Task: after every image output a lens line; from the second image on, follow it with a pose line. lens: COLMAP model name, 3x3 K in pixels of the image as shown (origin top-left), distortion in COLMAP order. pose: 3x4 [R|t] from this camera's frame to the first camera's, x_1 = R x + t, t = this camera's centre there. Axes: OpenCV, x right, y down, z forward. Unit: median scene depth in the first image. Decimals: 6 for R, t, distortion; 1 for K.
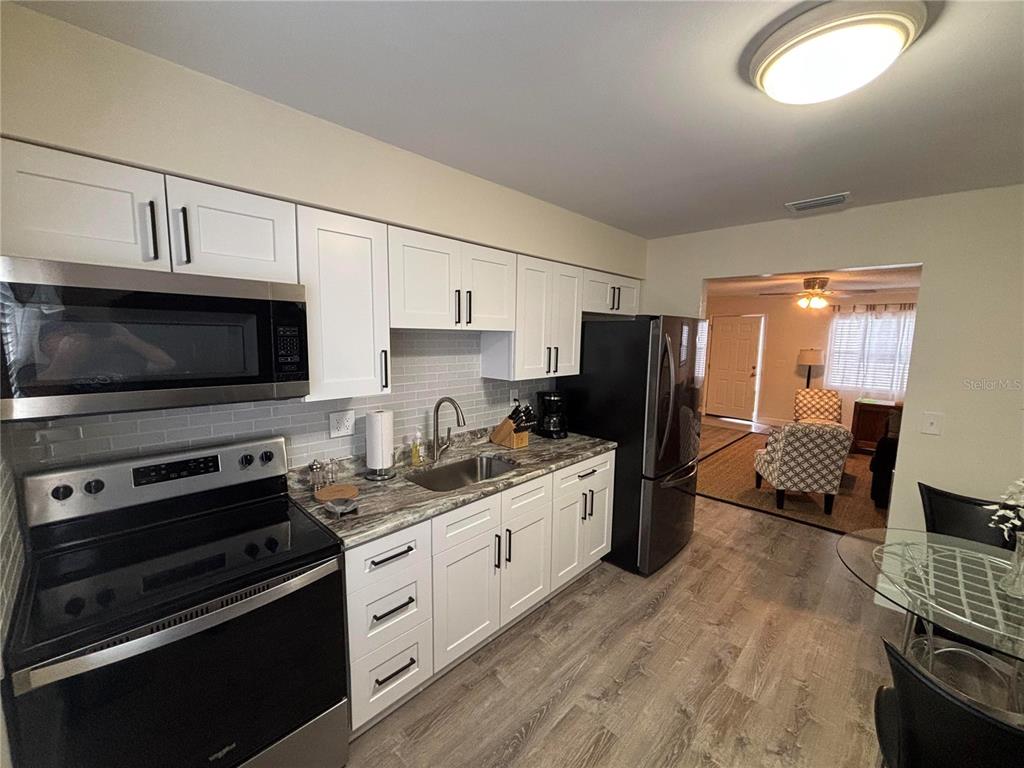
lens RADIAL K [[412.6, 0, 515.4], [0, 412.6, 385.7], [0, 0, 1]] dist [0.003300, -0.000002]
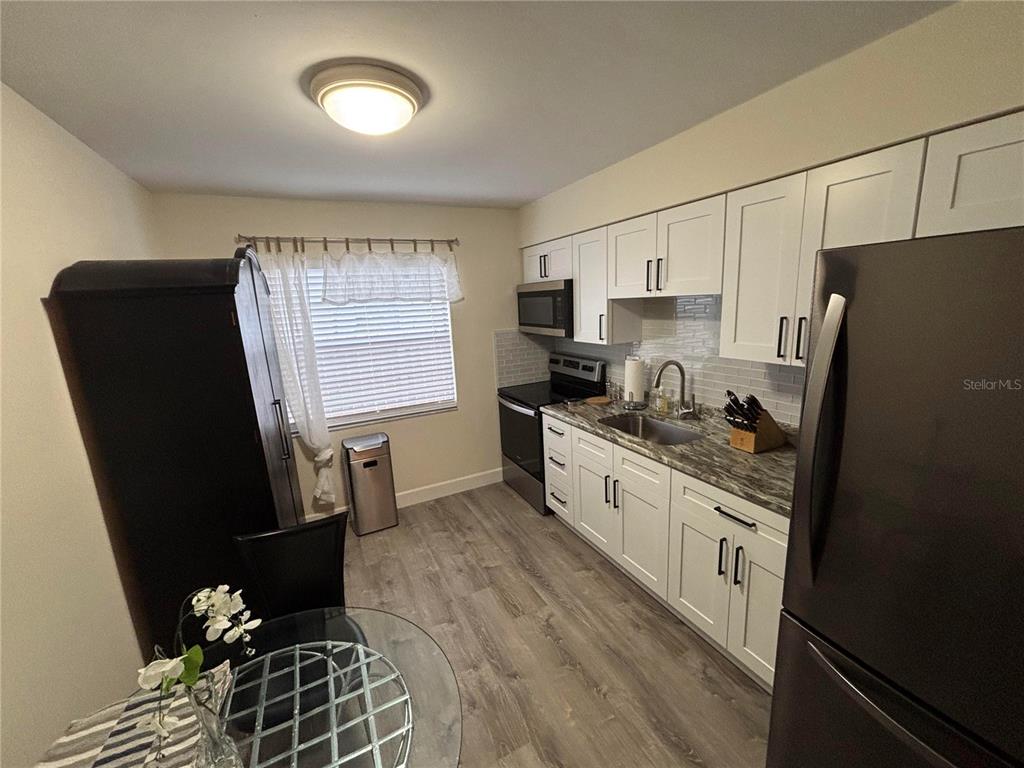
lens RADIAL K [[412.6, 0, 510.5], [0, 412.6, 387.0], [0, 0, 1]] dist [0.003300, -0.000002]
pose [[-0.342459, 0.200777, -0.917829, 1.036682], [-0.068812, 0.968916, 0.237627, -0.139330], [0.937009, 0.144535, -0.317998, 1.033289]]
